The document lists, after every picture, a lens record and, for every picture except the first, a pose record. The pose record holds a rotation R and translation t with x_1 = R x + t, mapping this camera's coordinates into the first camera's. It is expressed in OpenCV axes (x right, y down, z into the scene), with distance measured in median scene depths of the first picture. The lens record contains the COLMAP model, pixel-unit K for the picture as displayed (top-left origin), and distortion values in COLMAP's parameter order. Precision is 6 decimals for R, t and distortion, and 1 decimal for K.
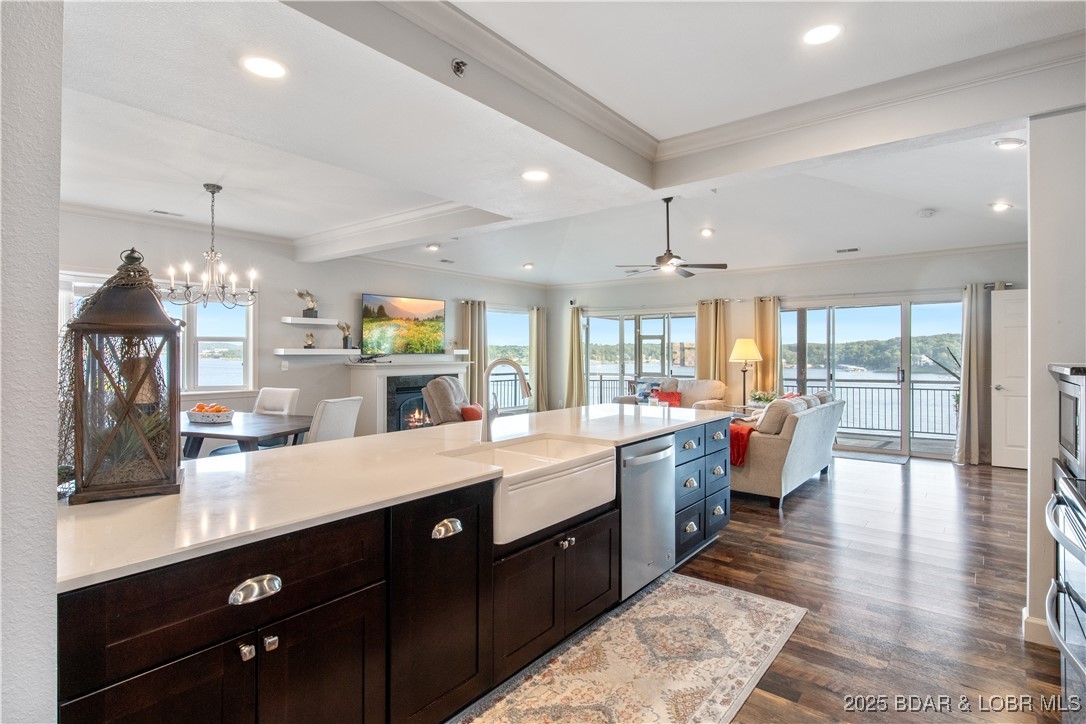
lens RADIAL K [[543.3, 0, 543.2], [0, 543.3, 355.8], [0, 0, 1]] dist [-0.011185, 0.000757]
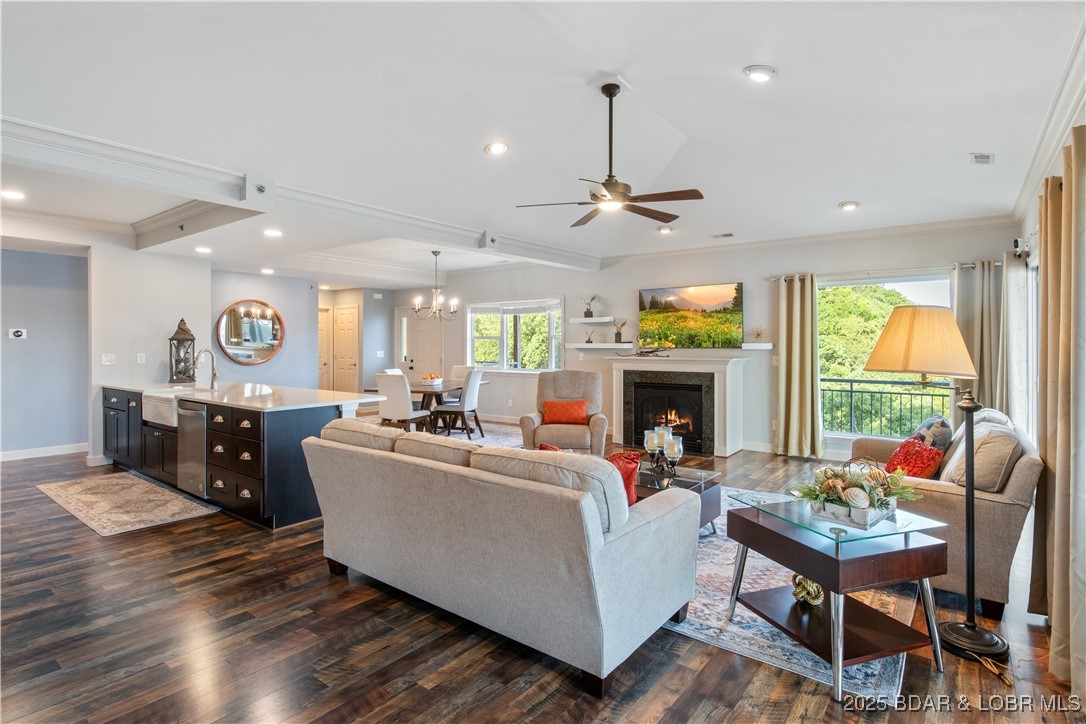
lens RADIAL K [[543.3, 0, 543.2], [0, 543.3, 355.8], [0, 0, 1]] dist [-0.011185, 0.000757]
pose [[0.029348, 0.019464, -0.999380, 0.811782], [-0.008451, 0.999779, 0.019223, -0.007783], [0.999534, 0.007882, 0.029506, 0.897092]]
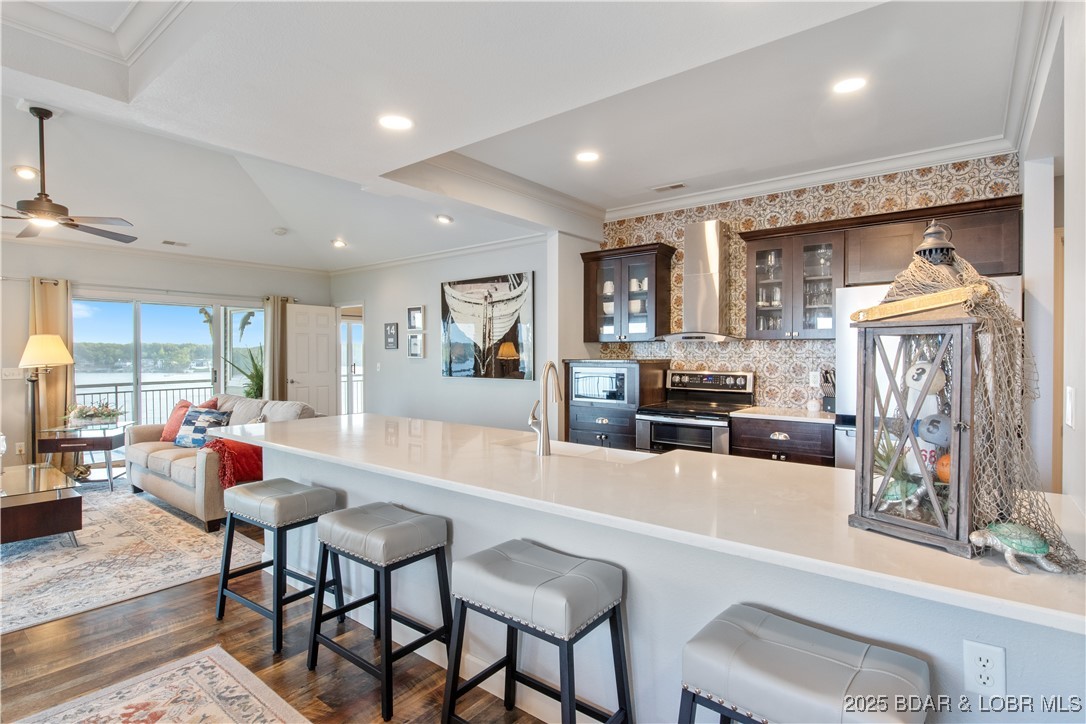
lens RADIAL K [[543.3, 0, 543.2], [0, 543.3, 355.8], [0, 0, 1]] dist [-0.011185, 0.000757]
pose [[-0.008901, -0.006310, 0.999940, -0.406582], [0.008080, 0.999947, 0.006382, -0.003580], [-0.999928, 0.008136, -0.008850, 0.413494]]
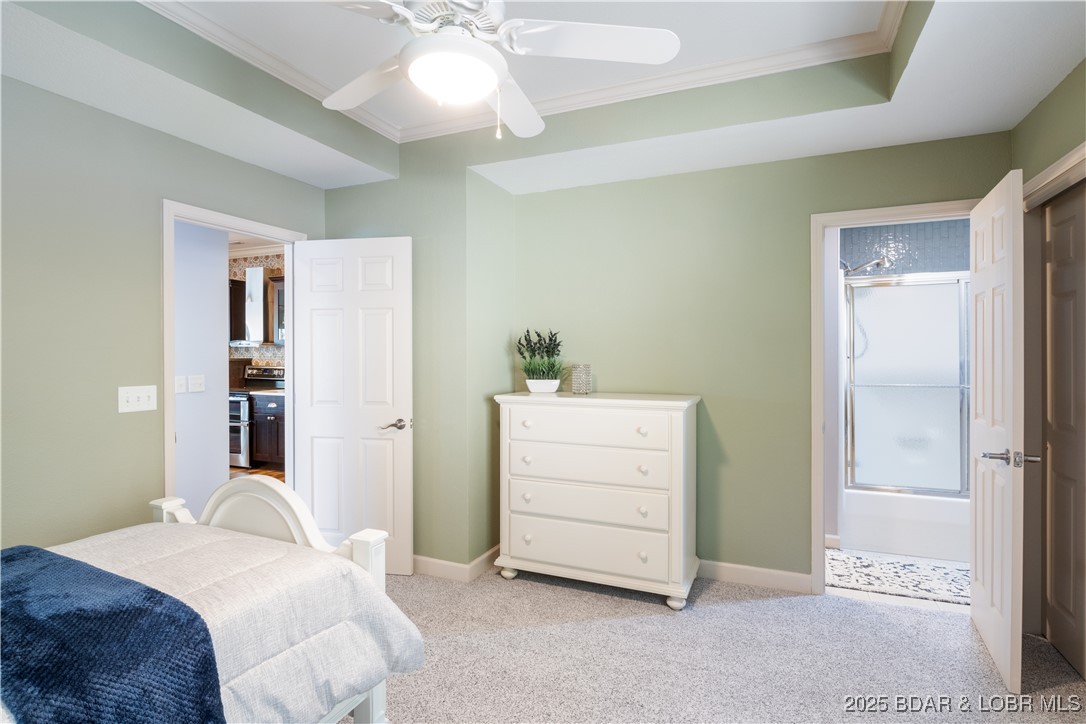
lens RADIAL K [[543.3, 0, 543.2], [0, 543.3, 355.8], [0, 0, 1]] dist [-0.011185, 0.000757]
pose [[-0.264451, -0.004797, 0.964387, -0.871181], [0.009872, 0.999922, 0.007681, -0.000530], [-0.964349, 0.011552, -0.264383, -0.055426]]
